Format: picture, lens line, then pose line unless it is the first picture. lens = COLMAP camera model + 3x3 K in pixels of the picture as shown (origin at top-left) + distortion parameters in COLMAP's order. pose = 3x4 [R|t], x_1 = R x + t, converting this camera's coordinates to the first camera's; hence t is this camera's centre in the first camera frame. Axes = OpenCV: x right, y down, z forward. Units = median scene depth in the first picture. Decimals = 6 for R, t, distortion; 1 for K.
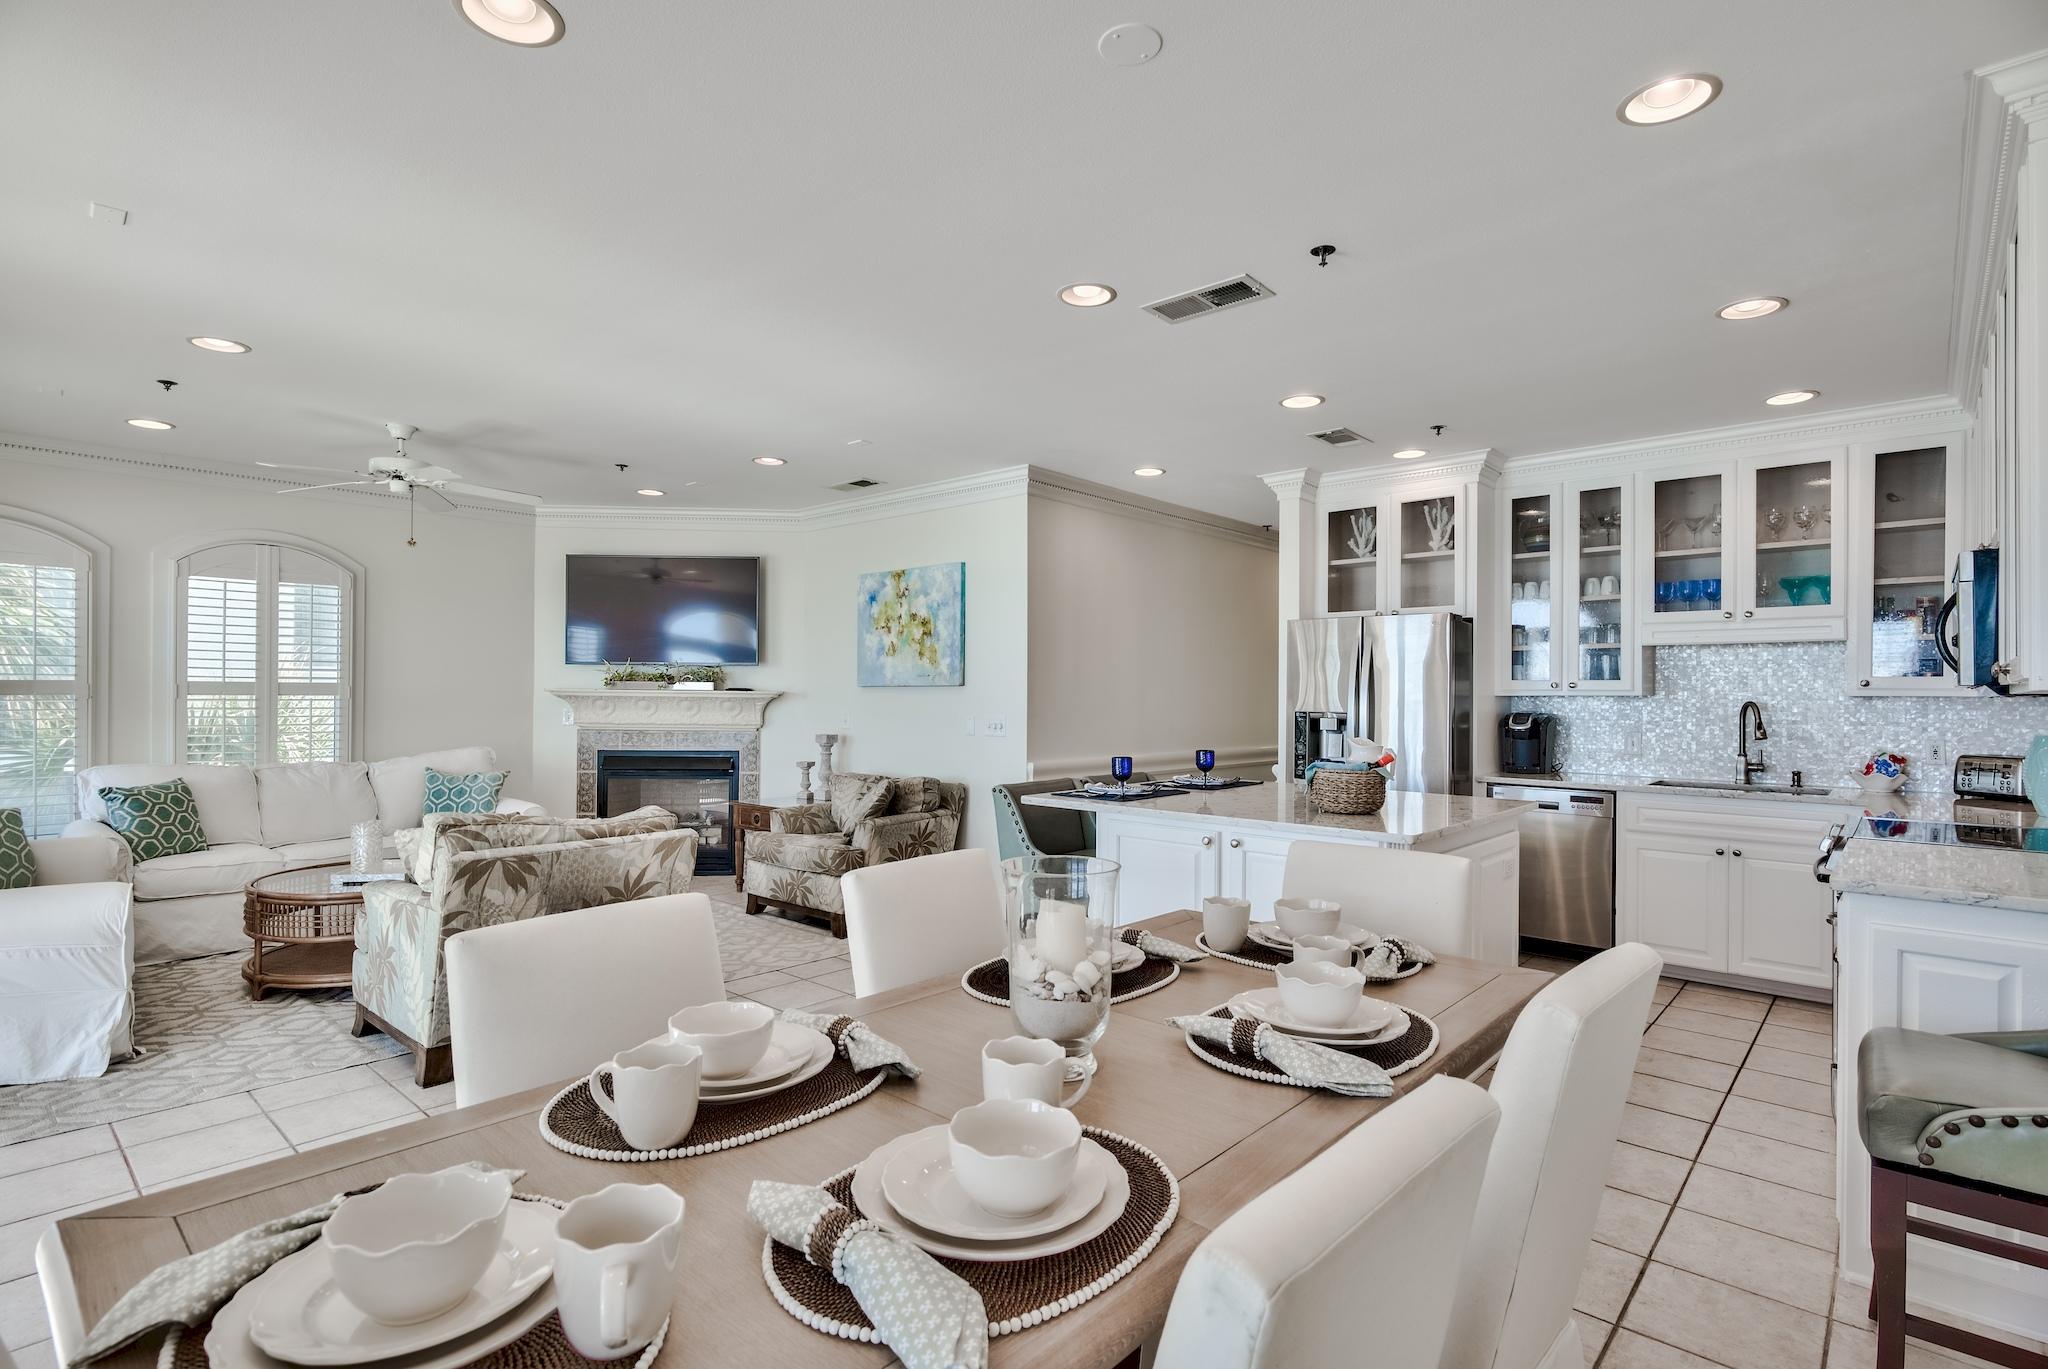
lens RADIAL K [[994.0, 0, 1023.7], [0, 994.0, 686.9], [0, 0, 1]] dist [-0.003505, -0.001165]
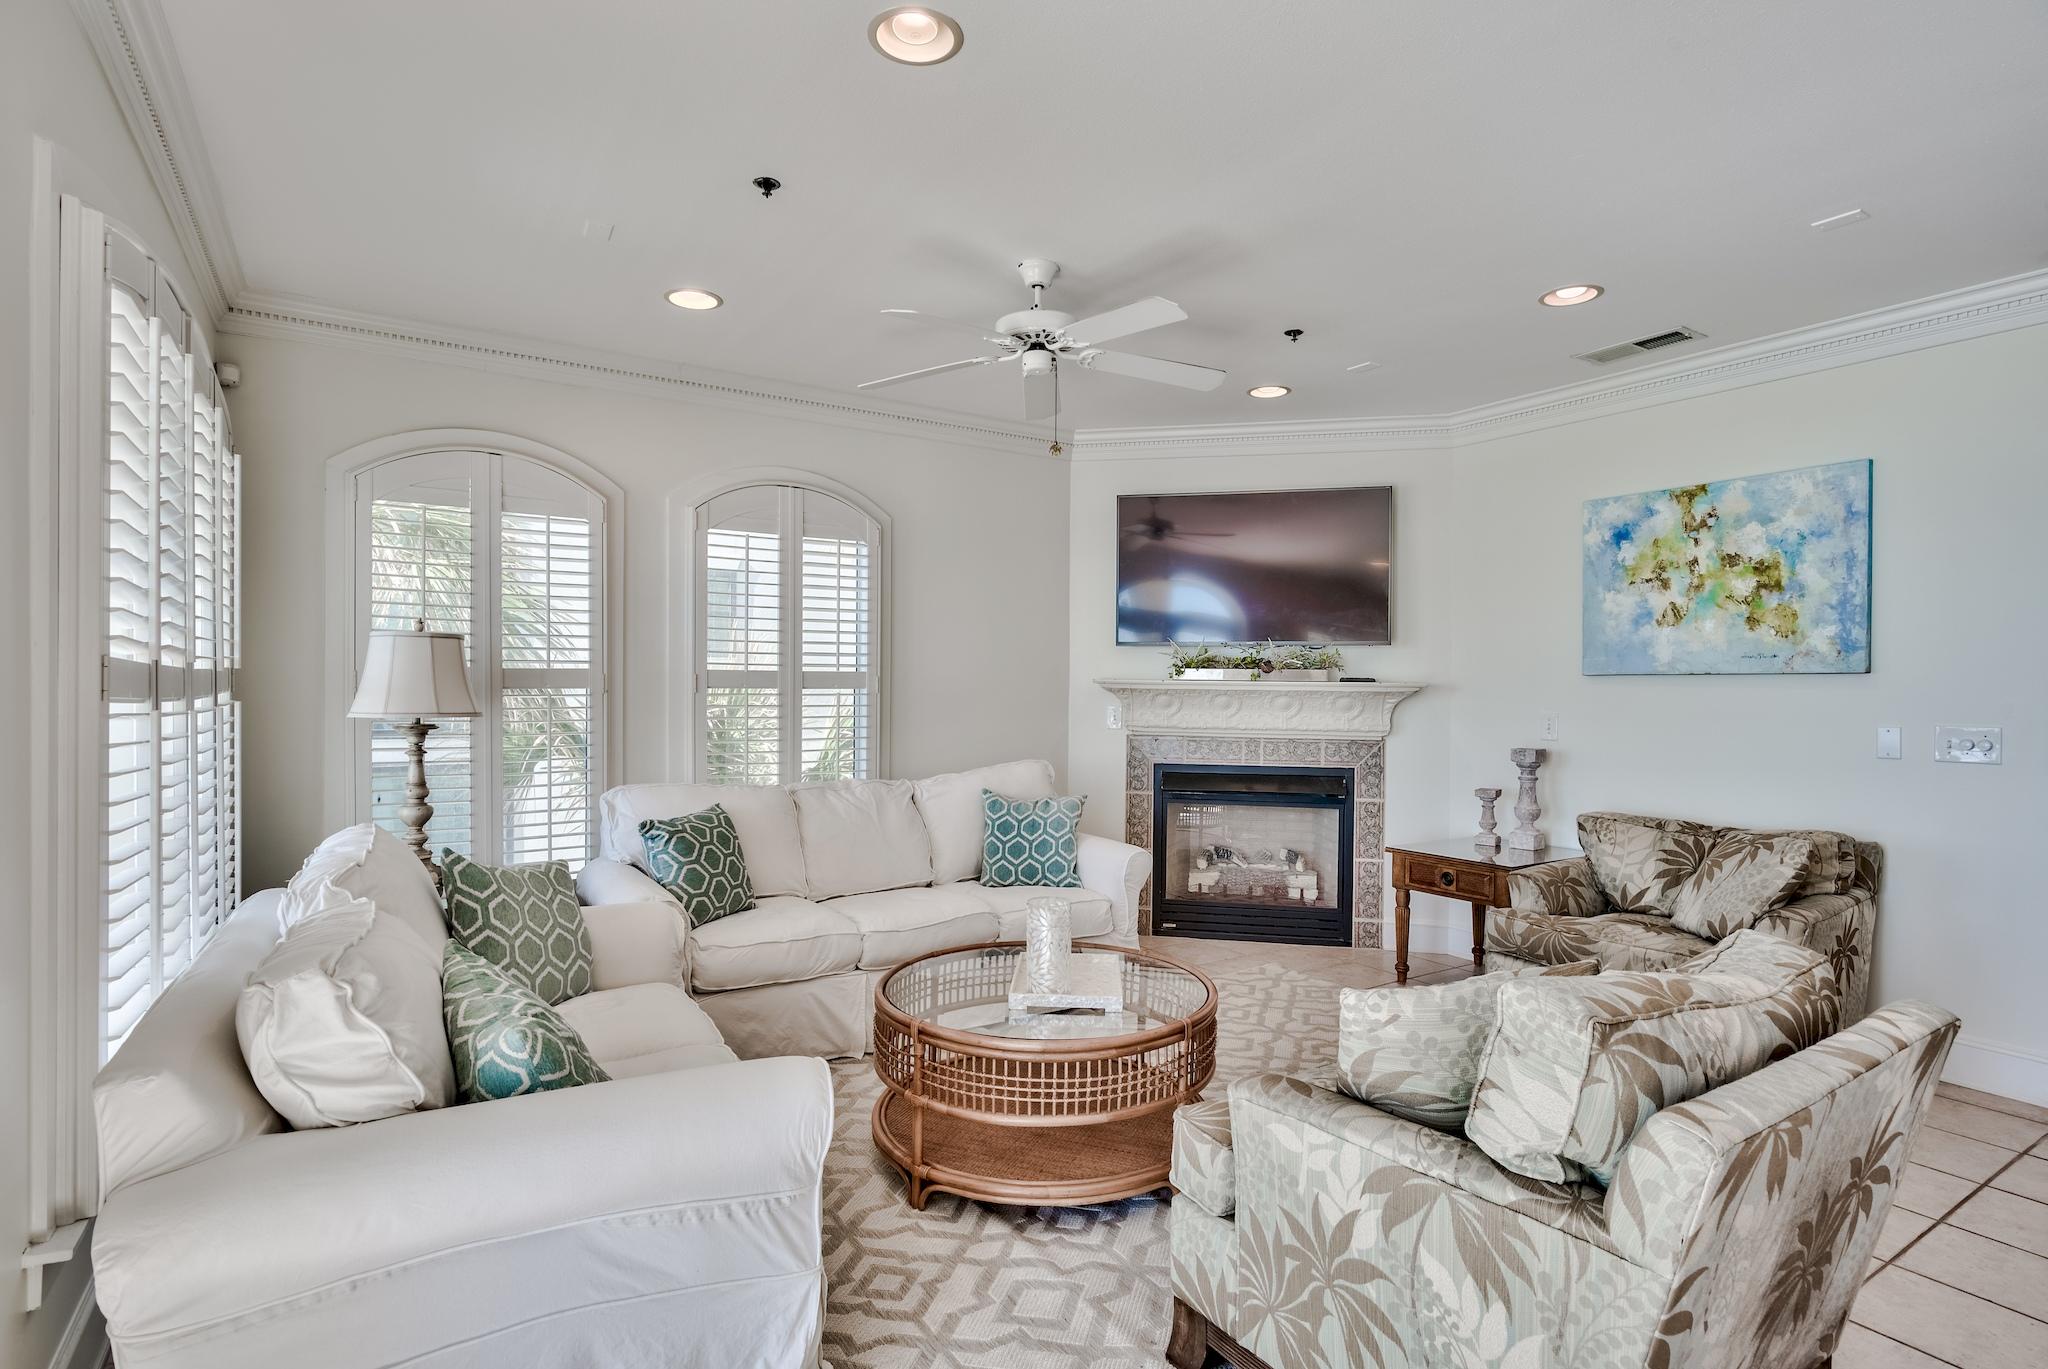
lens RADIAL K [[1018.3, 0, 1024.0], [0, 1018.3, 684.5], [0, 0, 1]] dist [-0.000776, 0.001630]
pose [[0.963895, -0.000169, -0.266284, -0.390586], [0.001890, 0.999979, 0.006209, 0.001001], [0.266278, -0.006488, 0.963875, 0.308445]]
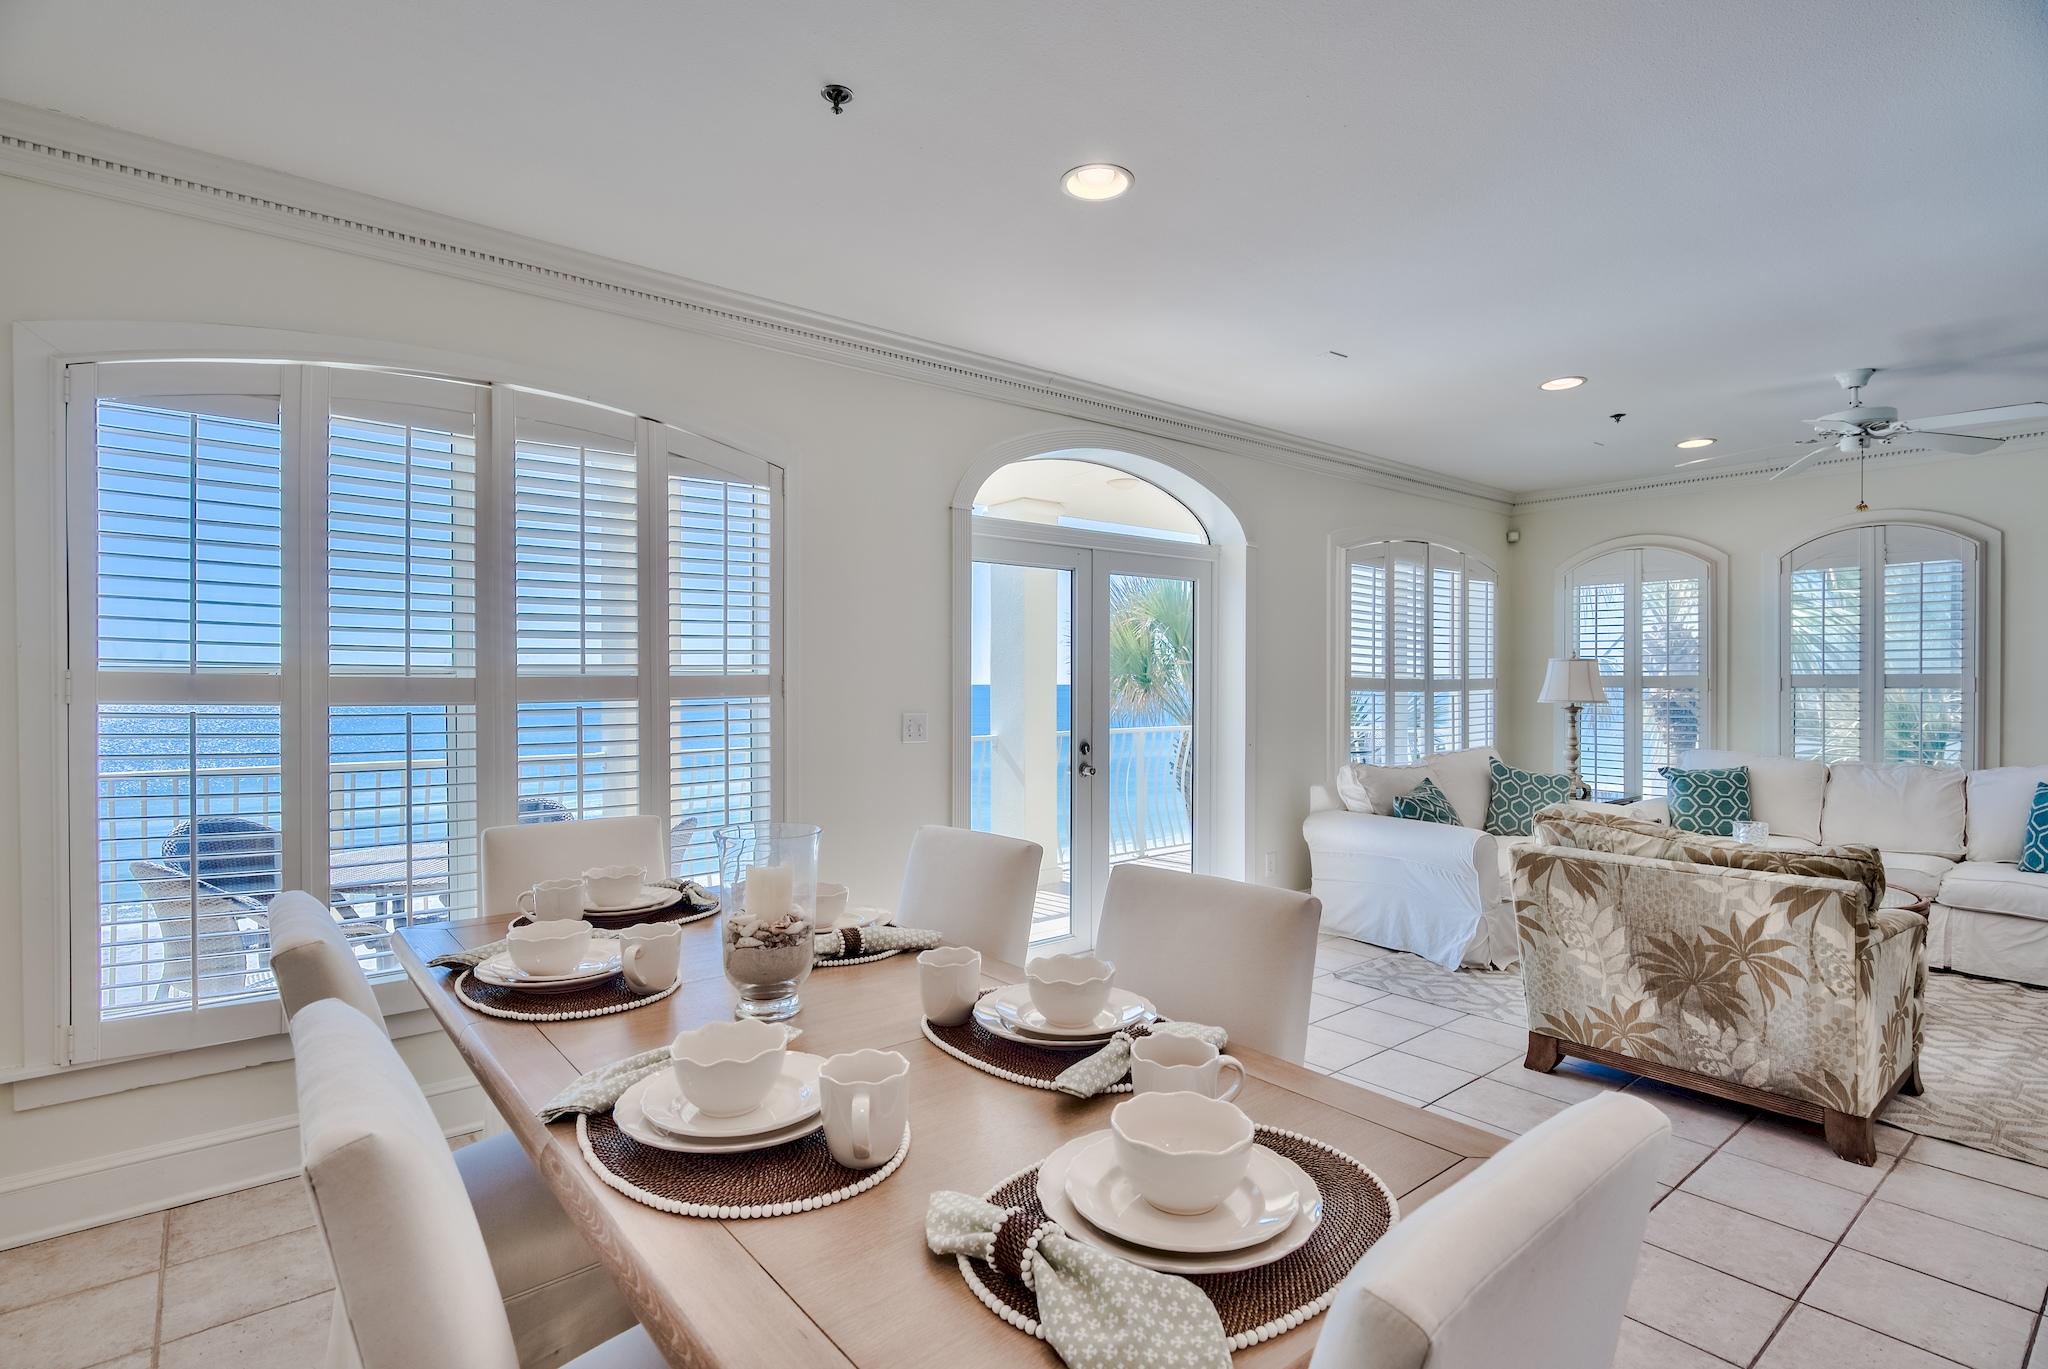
lens RADIAL K [[994.0, 0, 1023.7], [0, 994.0, 686.9], [0, 0, 1]] dist [-0.003505, -0.001165]
pose [[-0.148718, -0.002542, -0.988876, 0.273270], [0.007447, 0.999965, -0.003691, 0.005011], [0.988852, -0.007913, -0.148694, 0.353173]]
